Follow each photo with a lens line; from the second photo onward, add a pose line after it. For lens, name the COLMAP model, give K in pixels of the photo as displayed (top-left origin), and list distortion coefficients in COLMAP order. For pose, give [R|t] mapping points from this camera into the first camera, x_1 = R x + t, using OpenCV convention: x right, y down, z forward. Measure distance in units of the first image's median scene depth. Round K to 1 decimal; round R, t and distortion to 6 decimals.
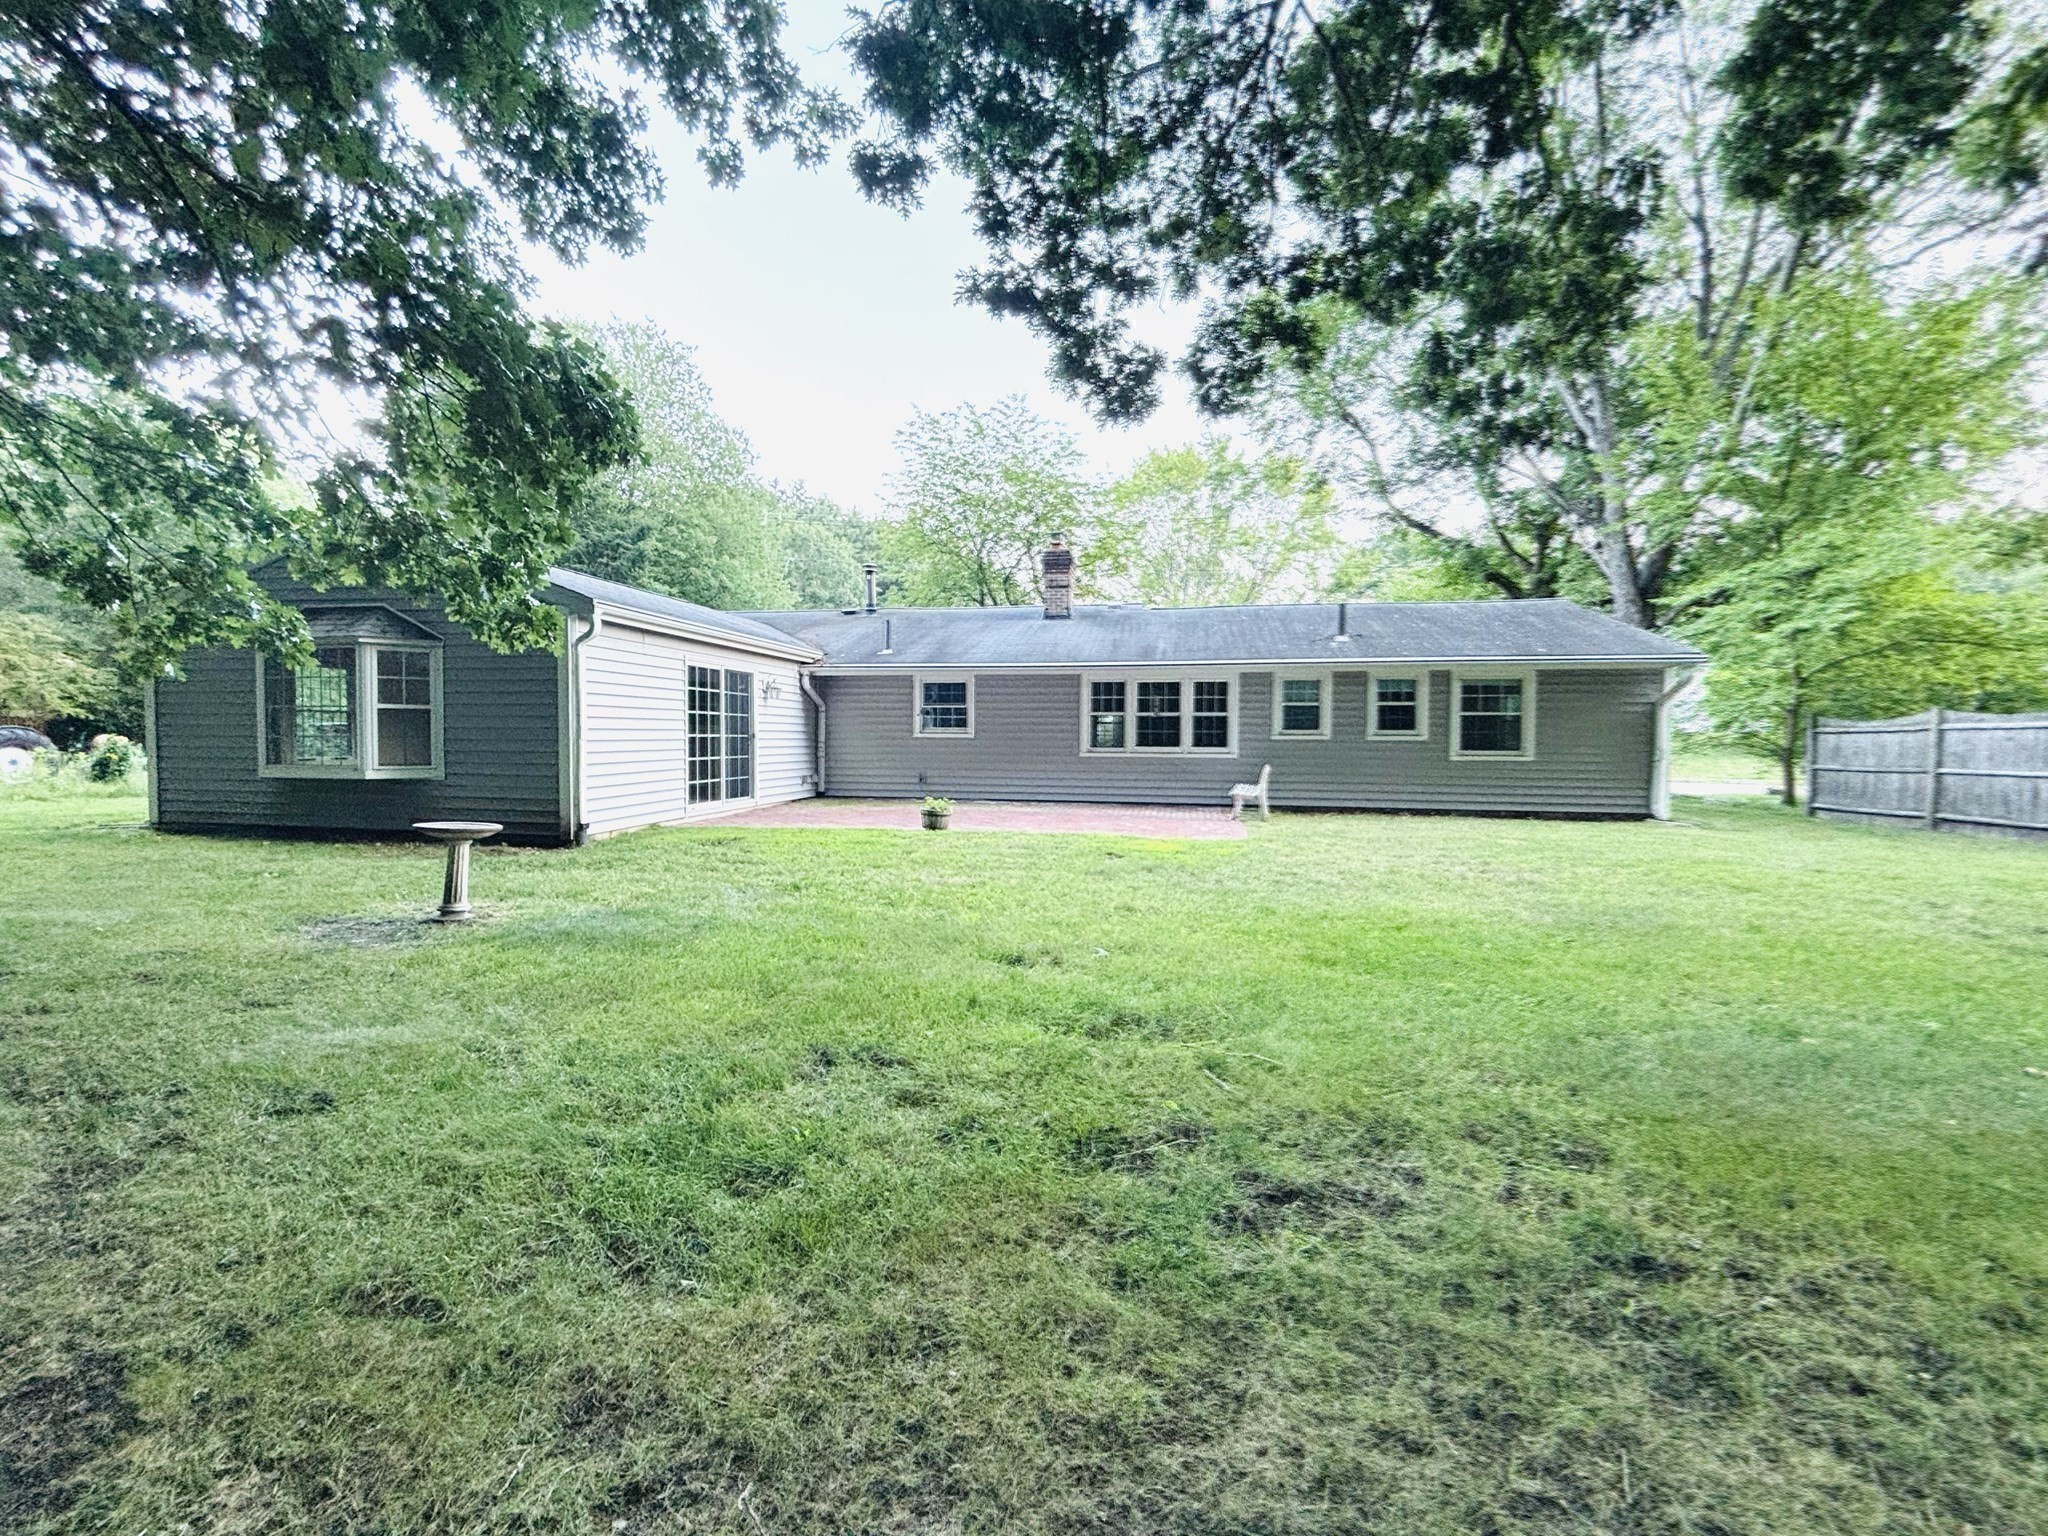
lens RADIAL K [[824.5, 0, 1023.8], [0, 824.5, 766.1], [0, 0, 1]] dist [-0.002235, 0.000403]
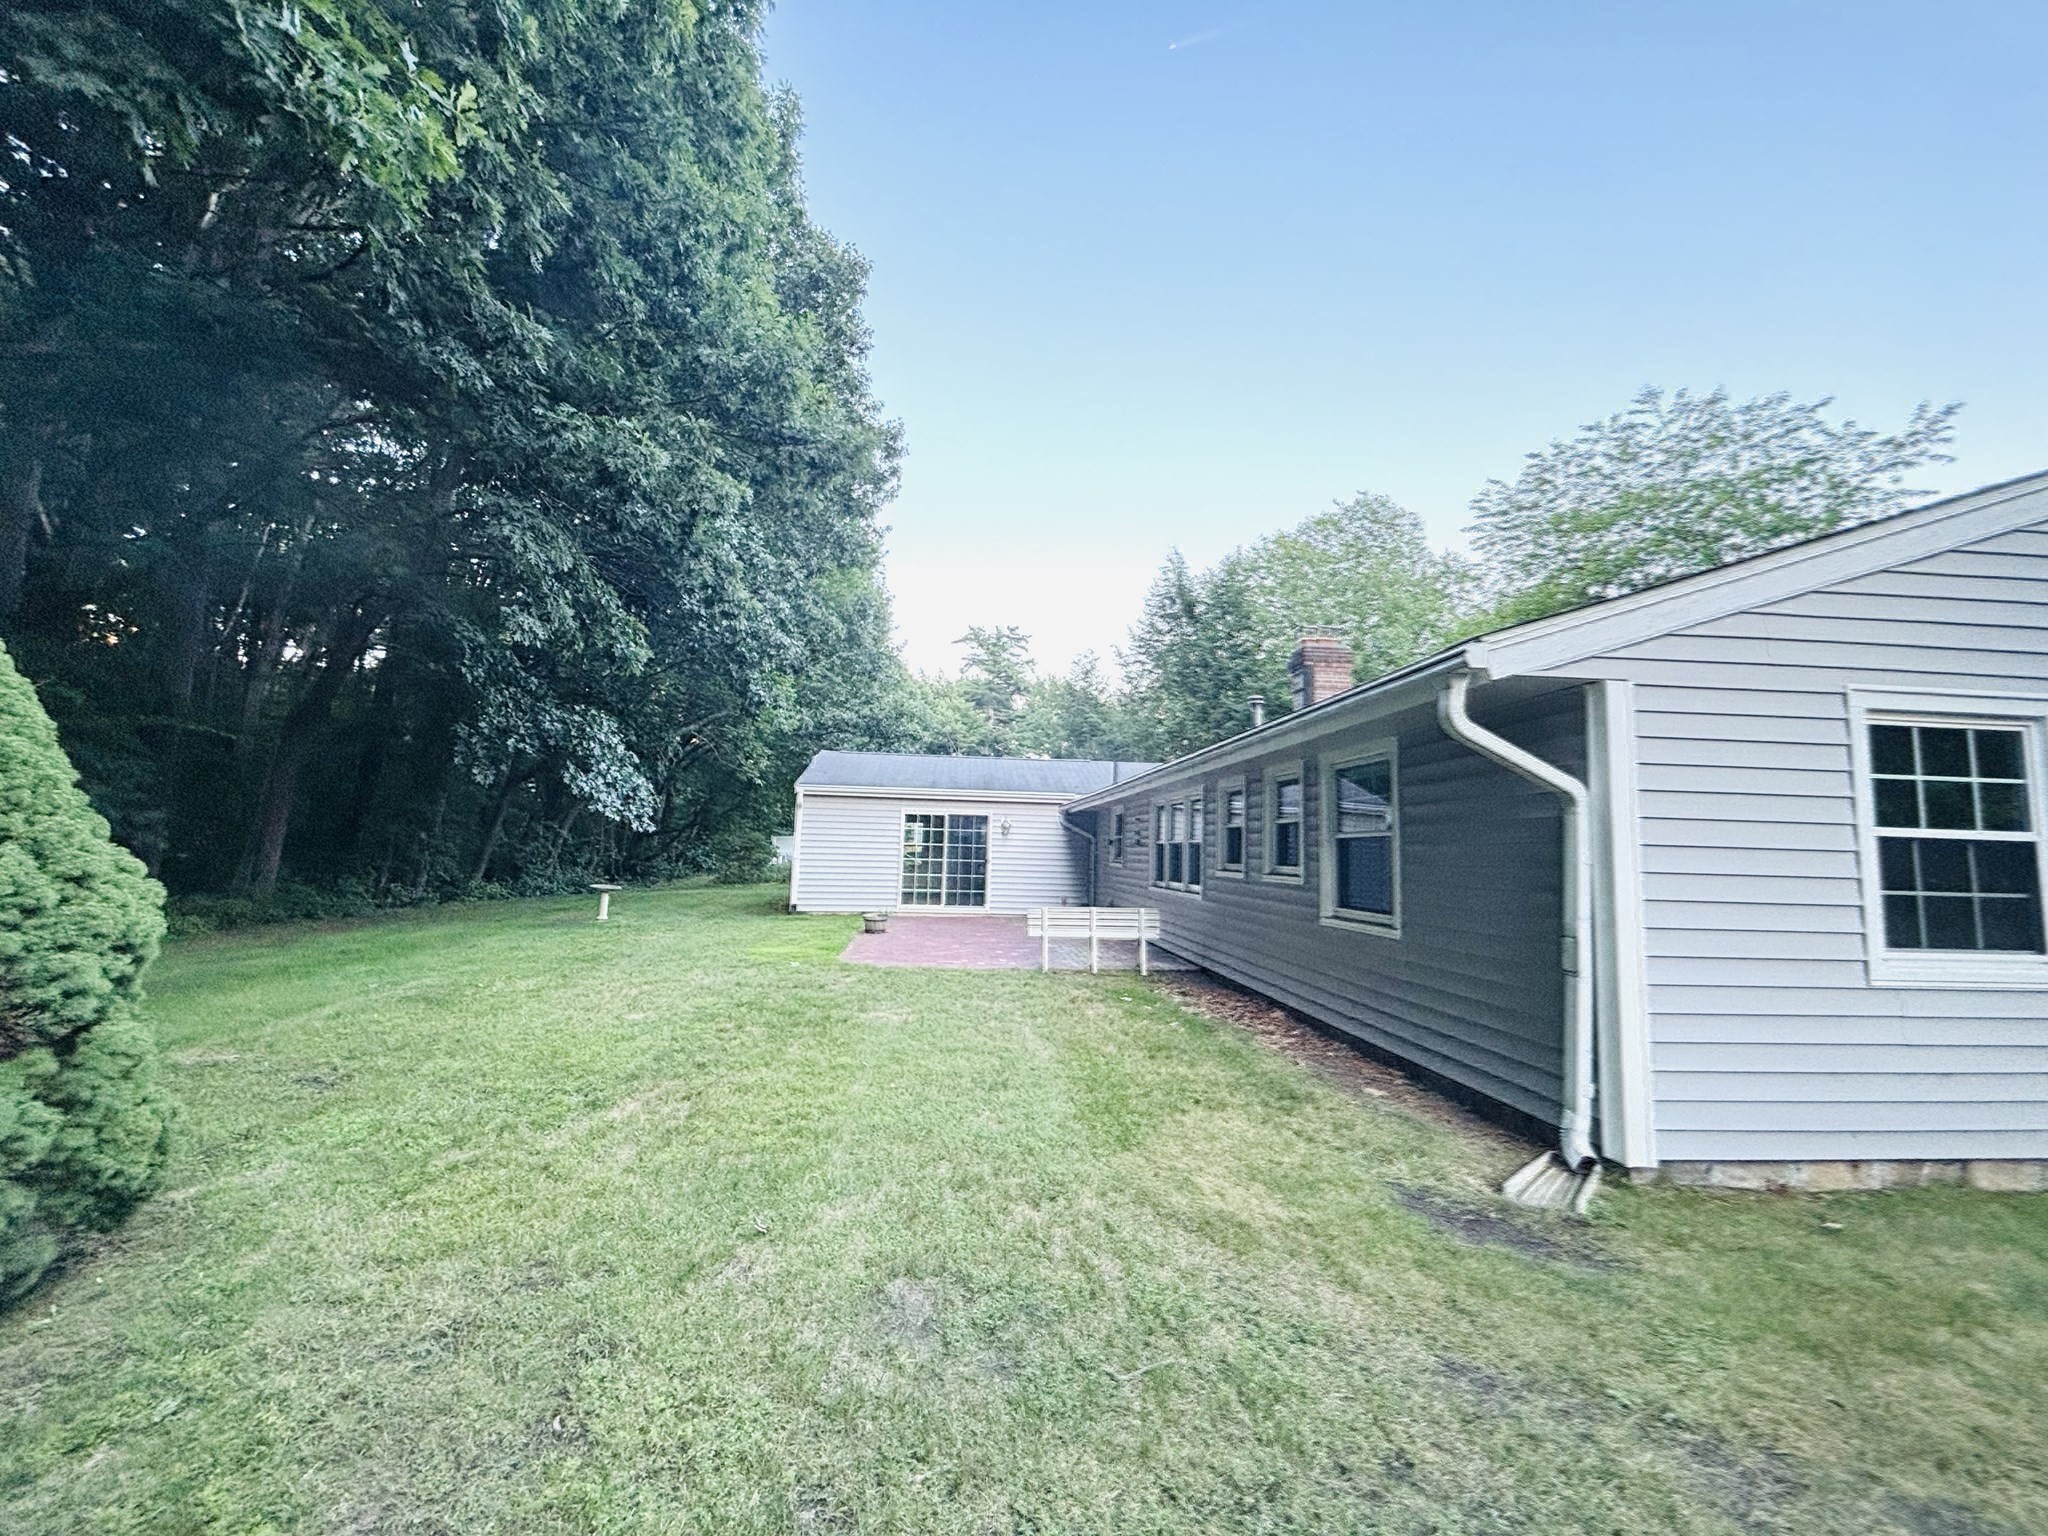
lens RADIAL K [[824.5, 0, 1022.9], [0, 824.5, 768.1], [0, 0, 1]] dist [-0.002235, 0.000403]
pose [[0.251529, -0.096253, -0.963052, 1.083119], [-0.057793, 0.991773, -0.114218, -0.039828], [0.966123, 0.084387, 0.243897, 0.760722]]
